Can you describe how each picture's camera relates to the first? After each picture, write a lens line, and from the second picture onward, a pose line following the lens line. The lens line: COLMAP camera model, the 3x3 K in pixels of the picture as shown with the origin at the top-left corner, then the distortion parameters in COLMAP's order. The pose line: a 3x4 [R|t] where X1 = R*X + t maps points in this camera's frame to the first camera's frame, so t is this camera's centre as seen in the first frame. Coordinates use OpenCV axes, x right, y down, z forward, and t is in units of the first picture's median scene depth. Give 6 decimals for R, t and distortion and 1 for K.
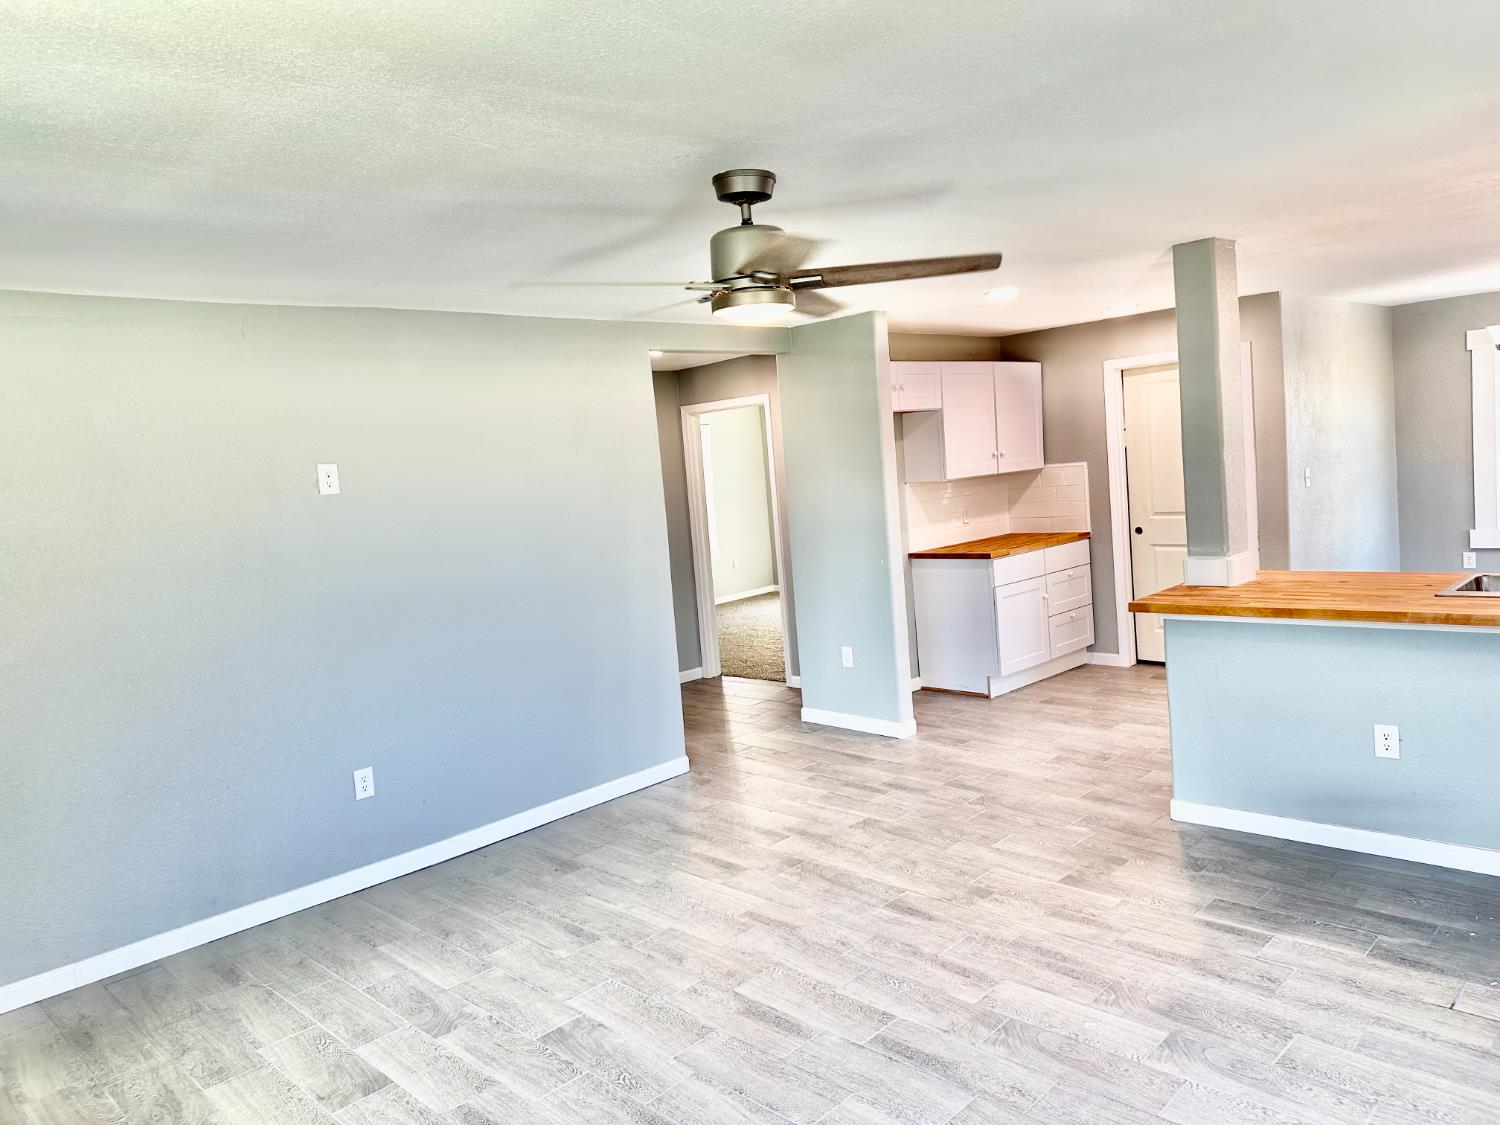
lens RADIAL K [[1041.4, 0, 742.9], [0, 1041.4, 550.2], [0, 0, 1]] dist [0.060402, -0.072613]
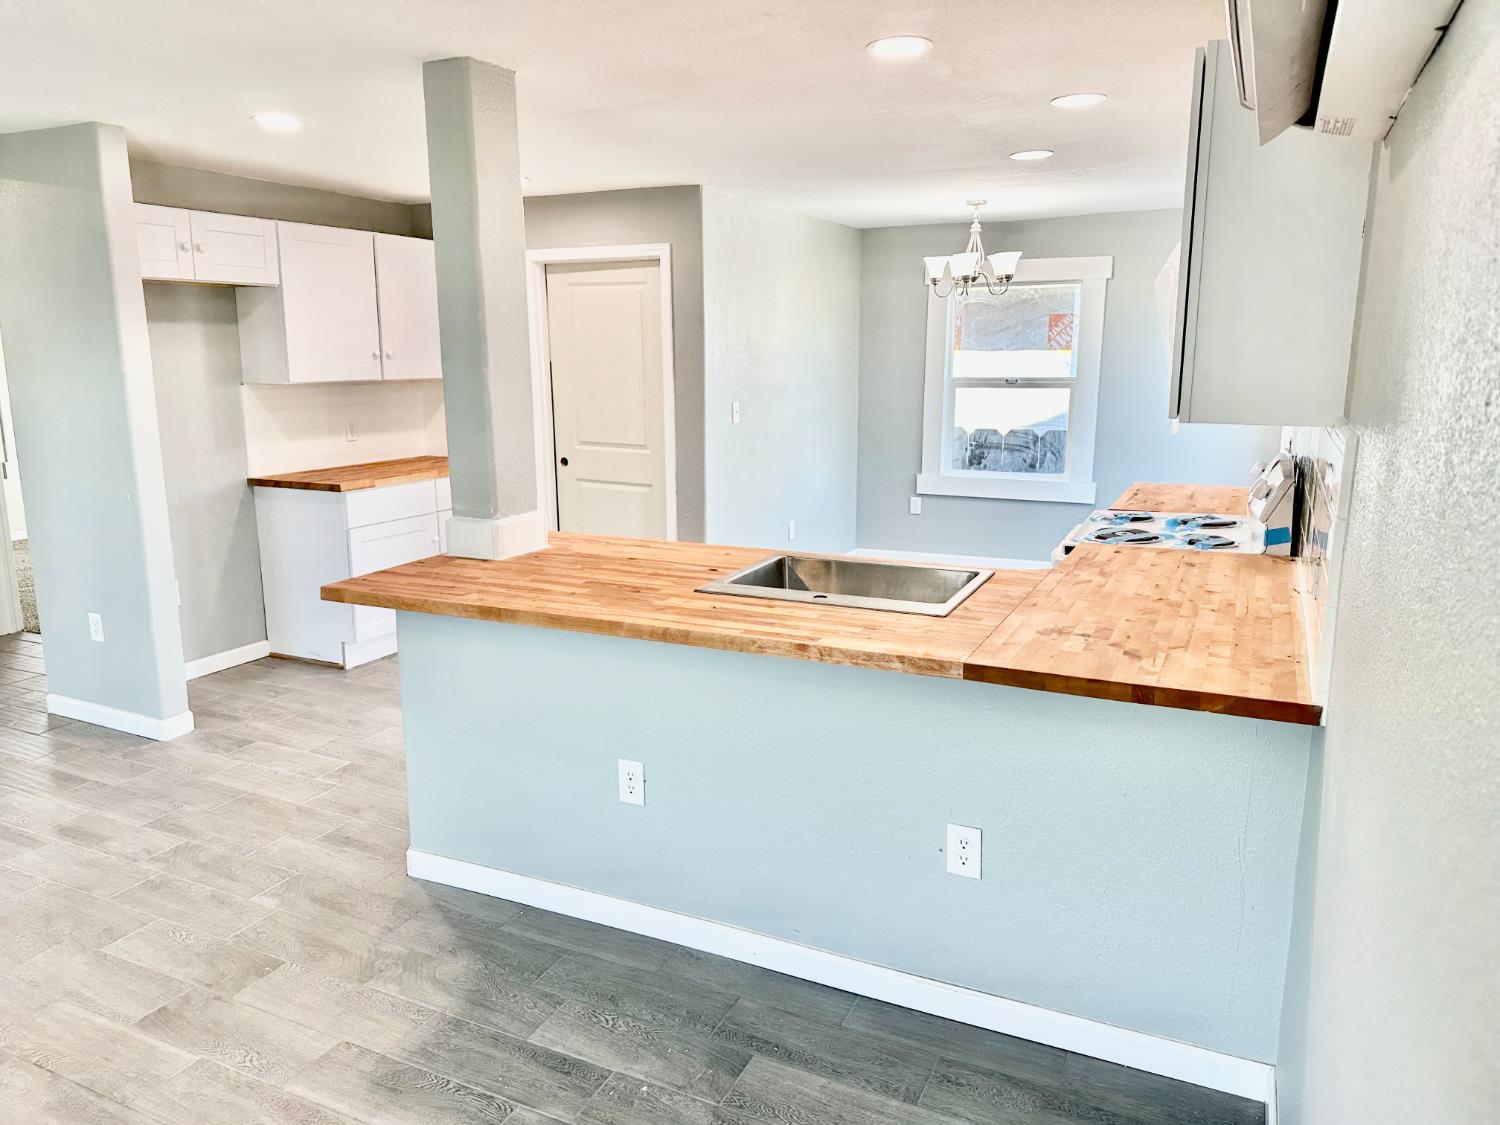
lens RADIAL K [[1041.4, 0, 749.0], [0, 1041.4, 557.2], [0, 0, 1]] dist [0.060402, -0.072613]
pose [[0.937988, 0.012452, 0.346445, 0.367735], [-0.046962, 0.994706, 0.091399, -0.041951], [-0.343473, -0.102001, 0.933607, 0.251979]]
